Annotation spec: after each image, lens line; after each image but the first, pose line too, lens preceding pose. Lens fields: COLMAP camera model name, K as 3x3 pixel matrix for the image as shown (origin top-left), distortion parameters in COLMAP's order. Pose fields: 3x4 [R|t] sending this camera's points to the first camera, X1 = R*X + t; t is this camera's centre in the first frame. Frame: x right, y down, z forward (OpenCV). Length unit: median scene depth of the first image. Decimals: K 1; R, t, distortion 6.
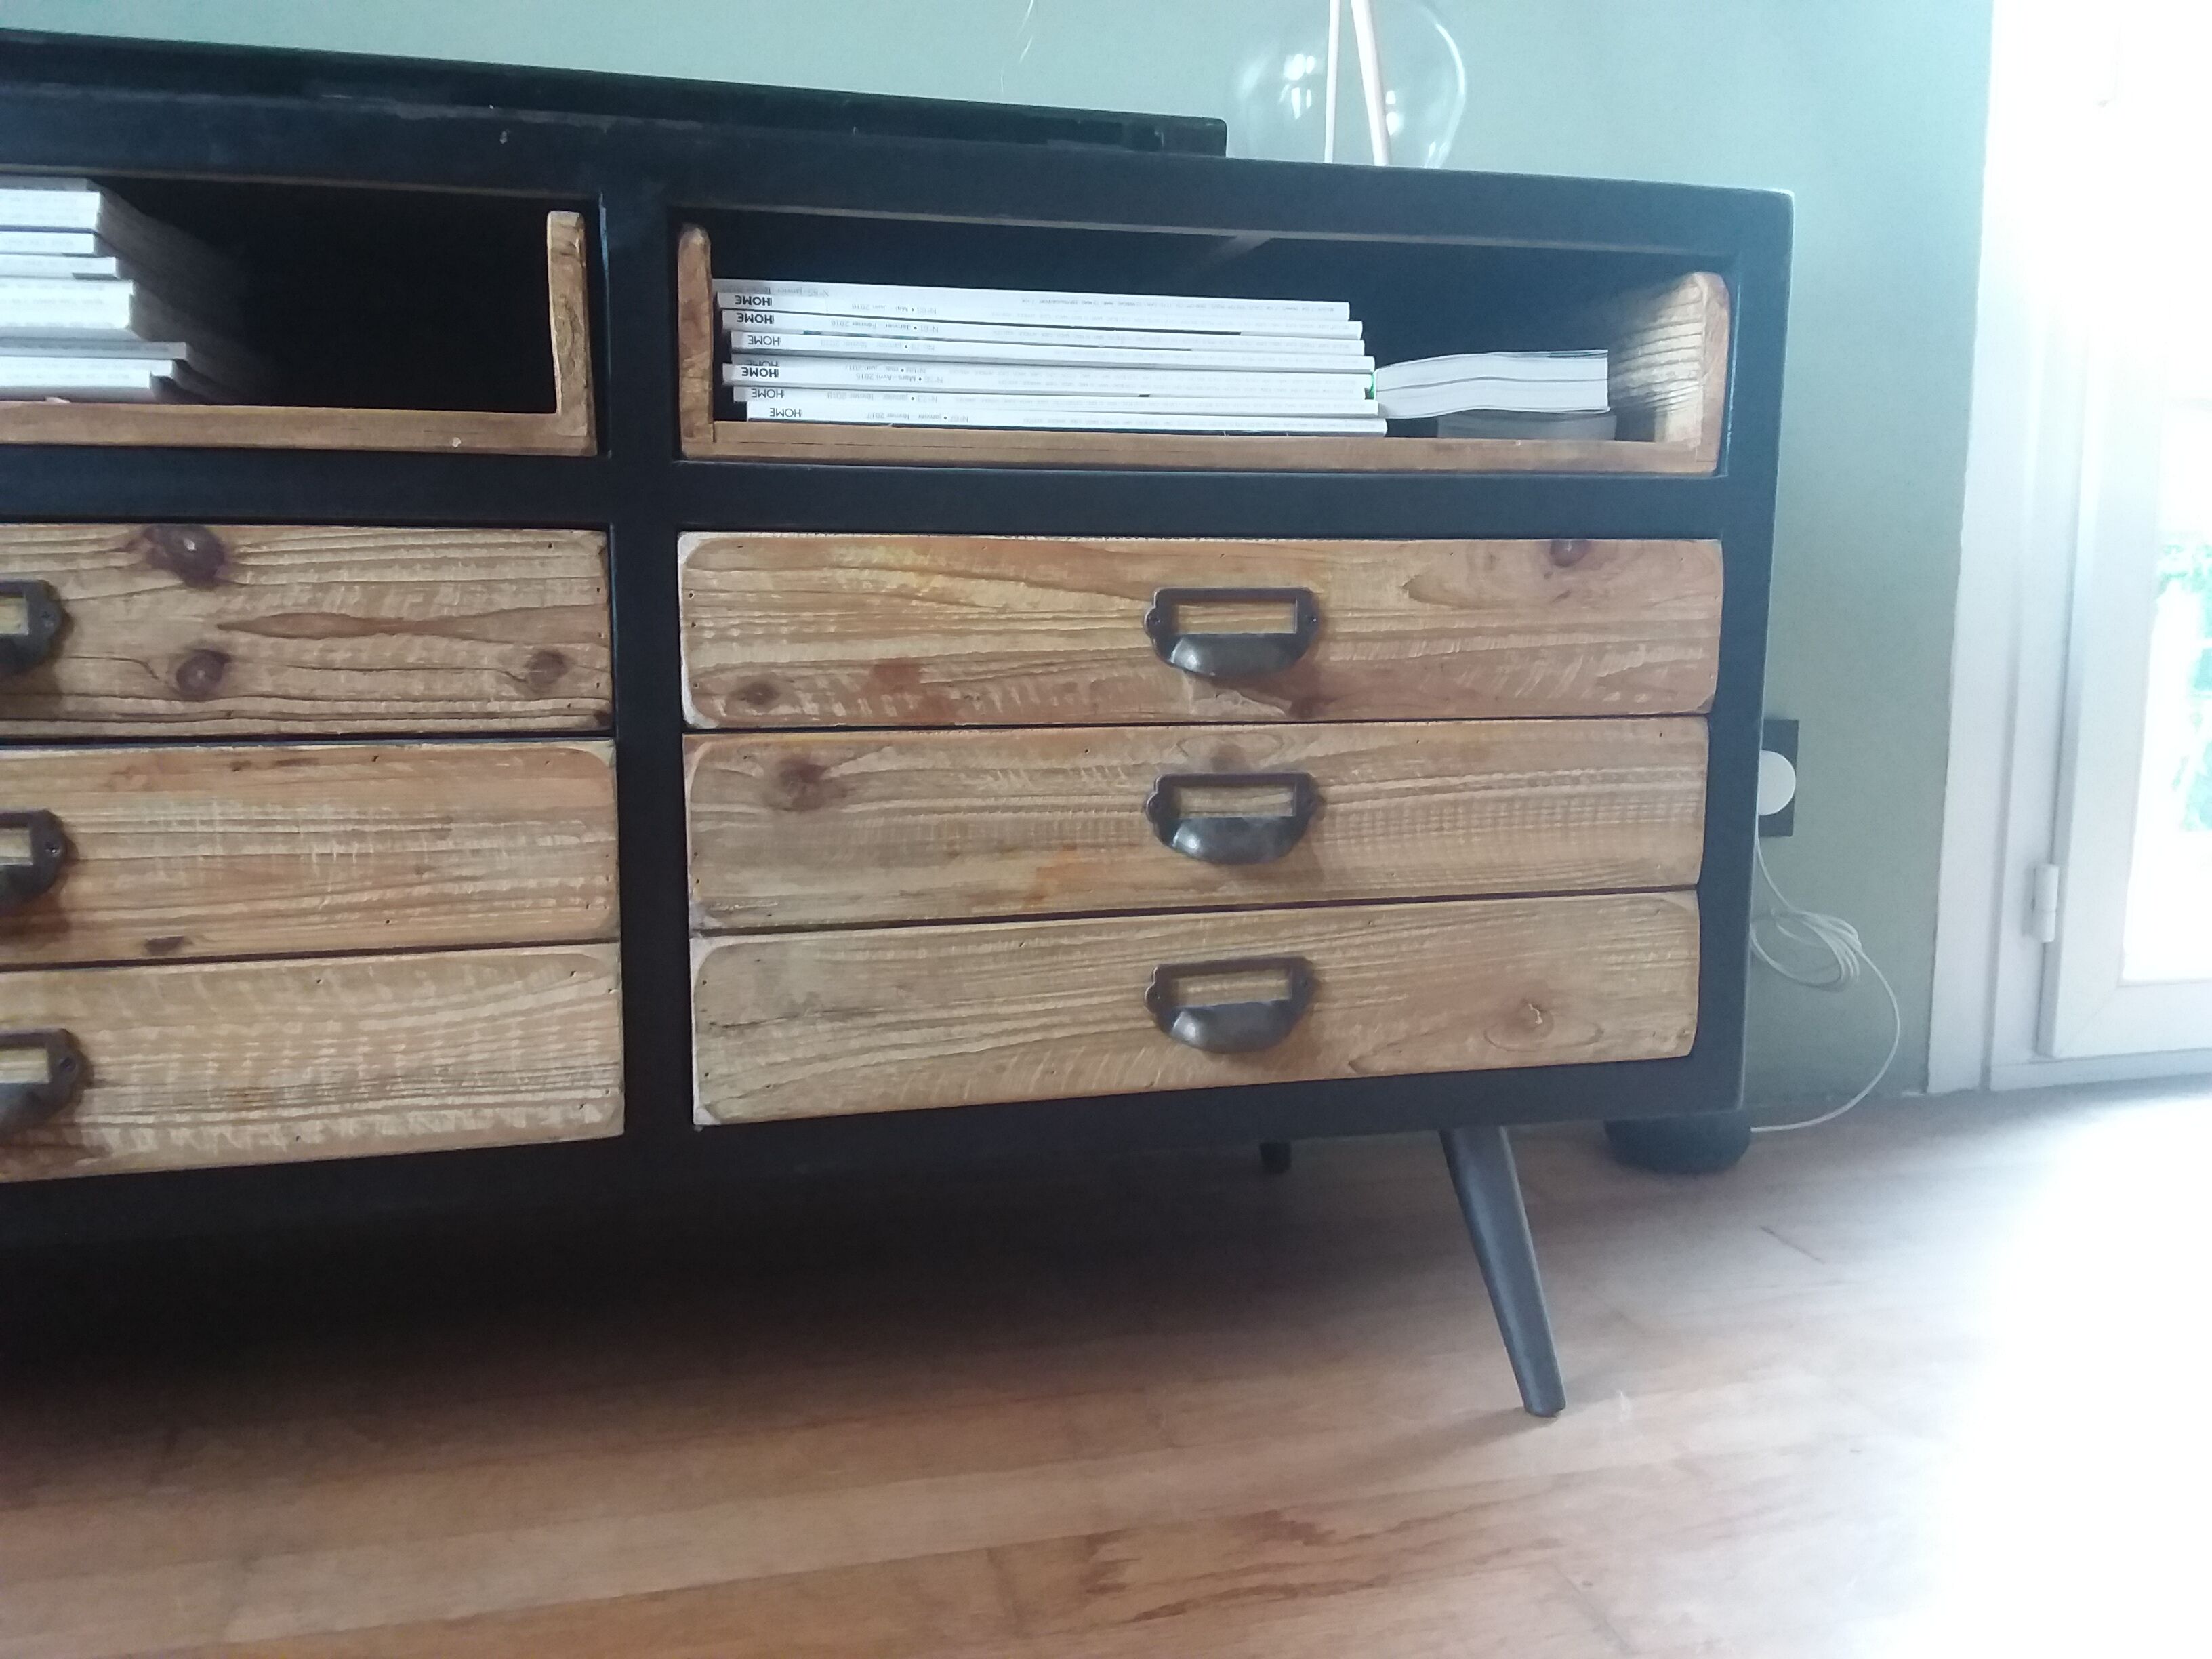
lens RADIAL K [[1867.5, 0, 1065.4], [0, 1867.5, 809.5], [0, 0, 1]] dist [0.109000, -0.058943]
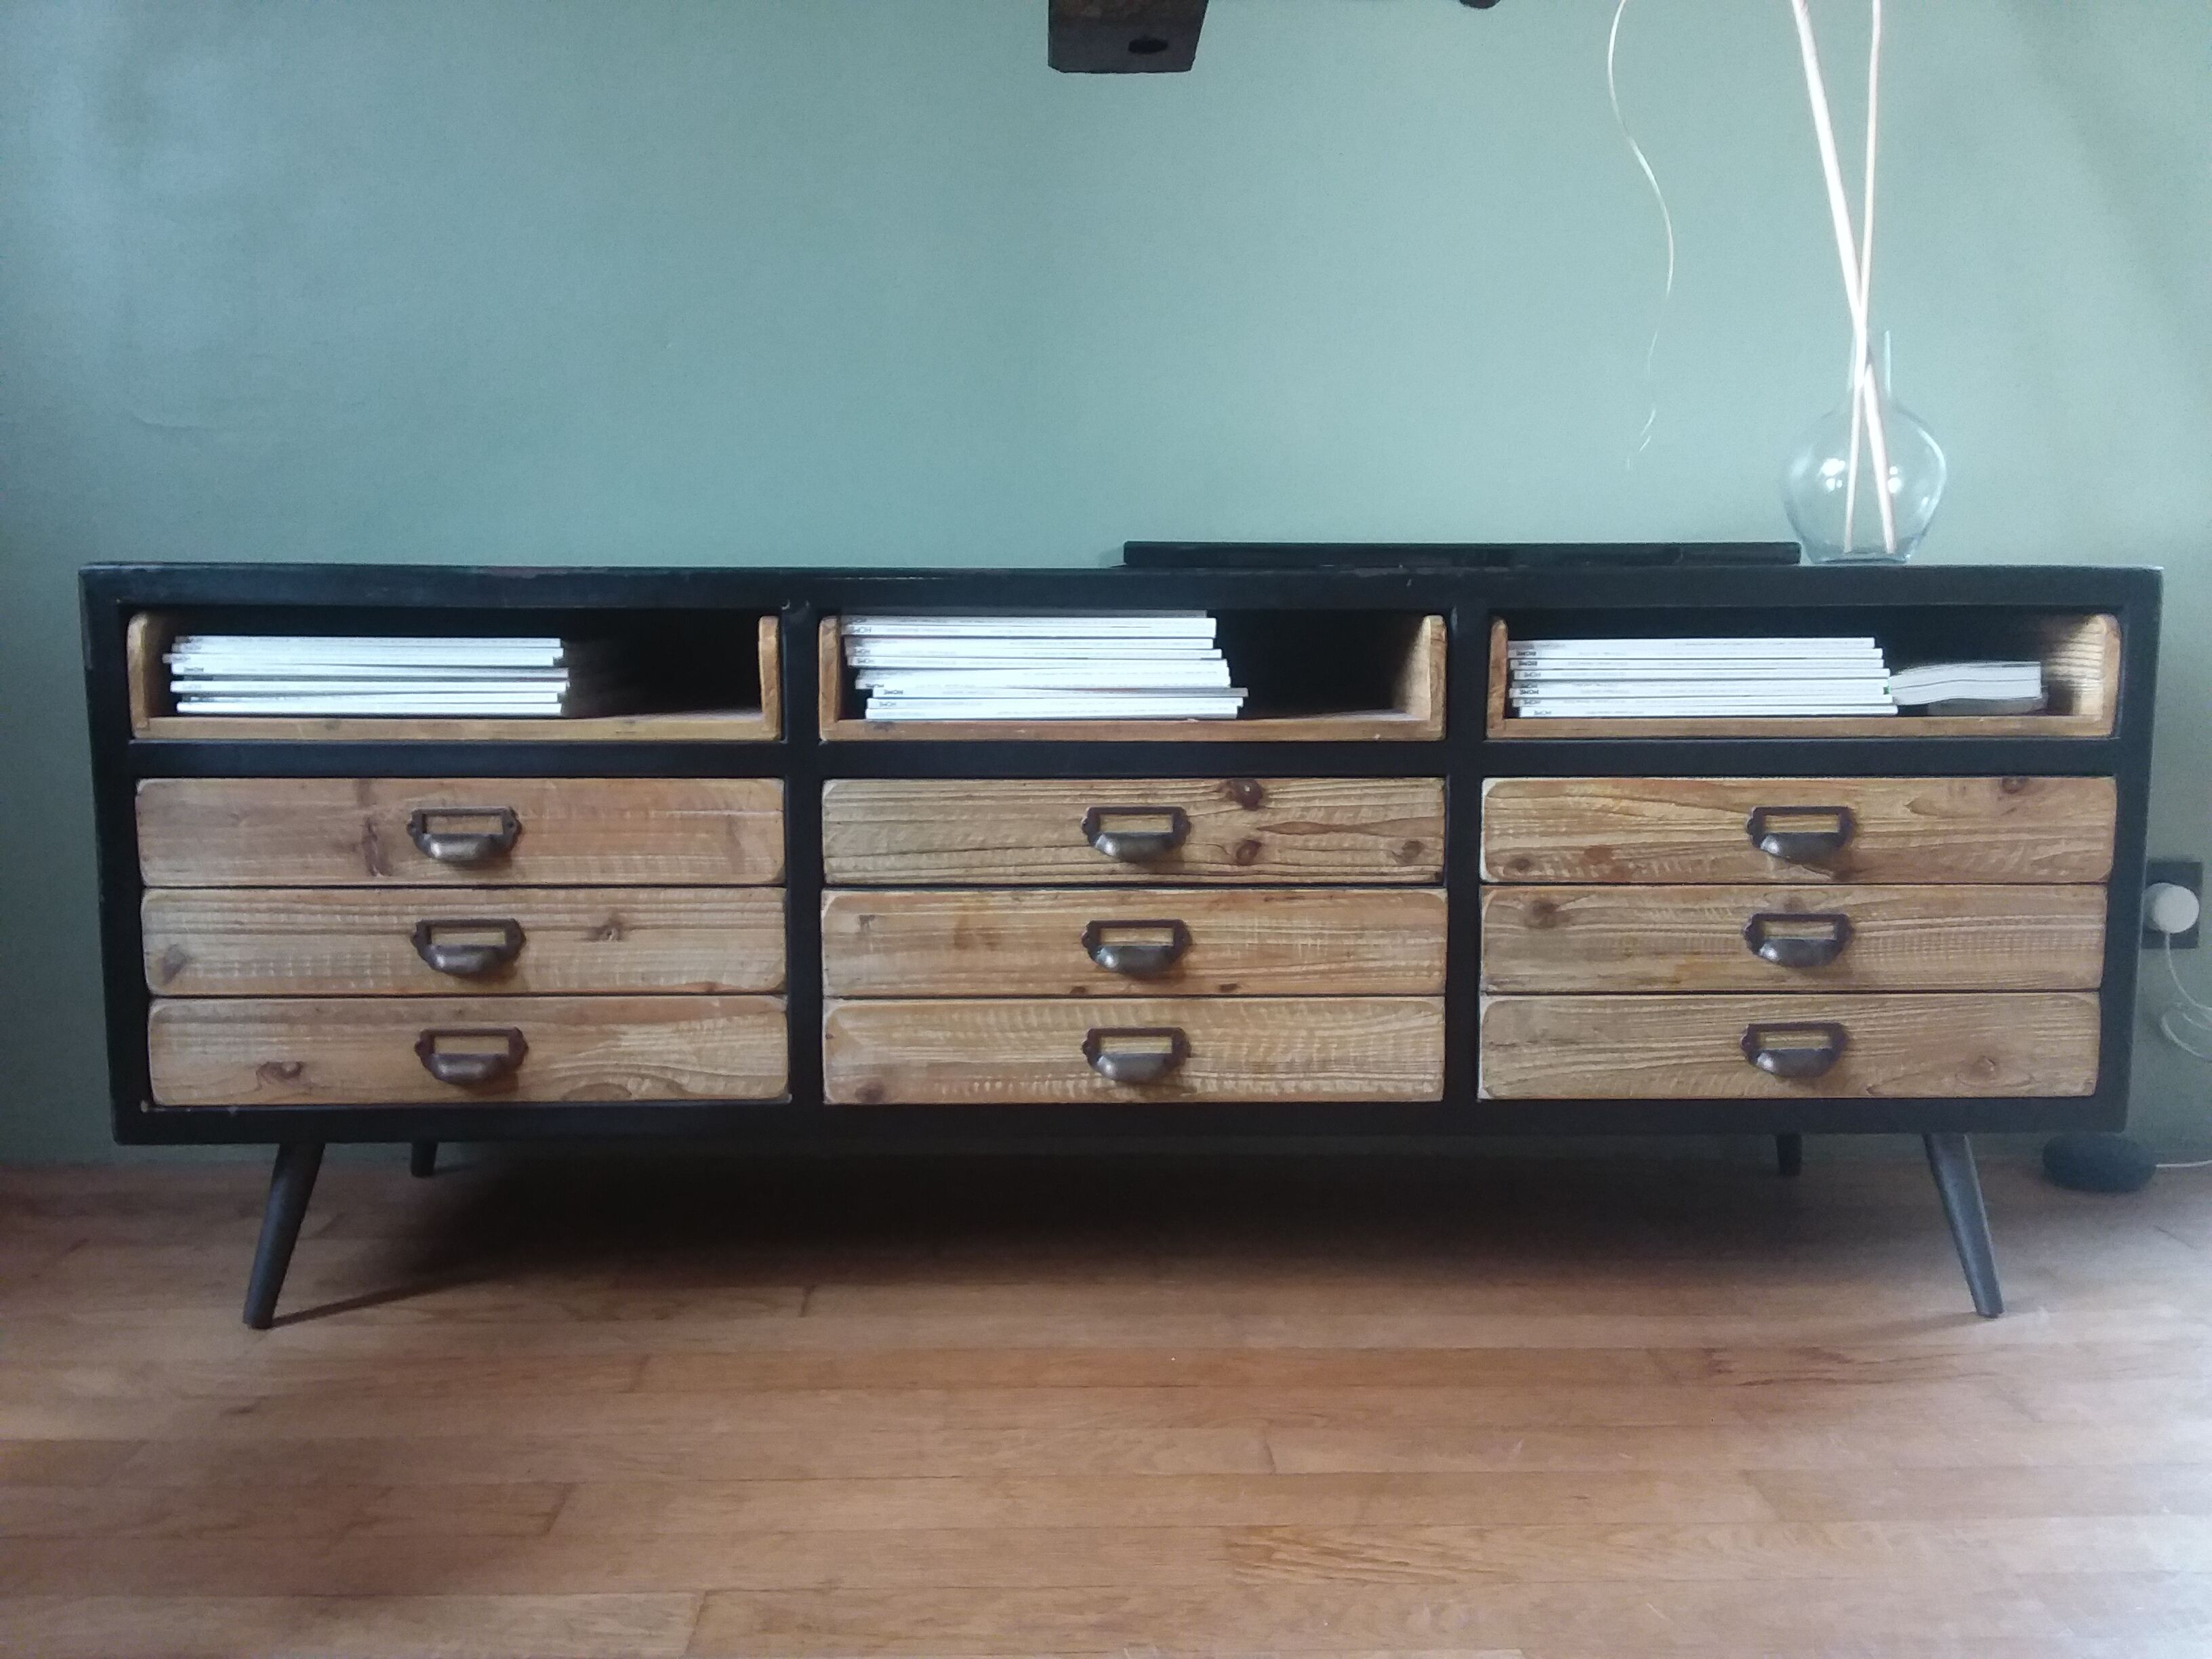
lens RADIAL K [[1808.7, 0, 1077.2], [0, 1808.7, 816.9], [0, 0, 1]] dist [0.121240, -0.186116]
pose [[0.975935, 0.019096, -0.217222, -0.197037], [-0.025101, 0.999374, -0.024920, -0.051276], [0.216610, 0.029773, 0.975804, -0.810985]]
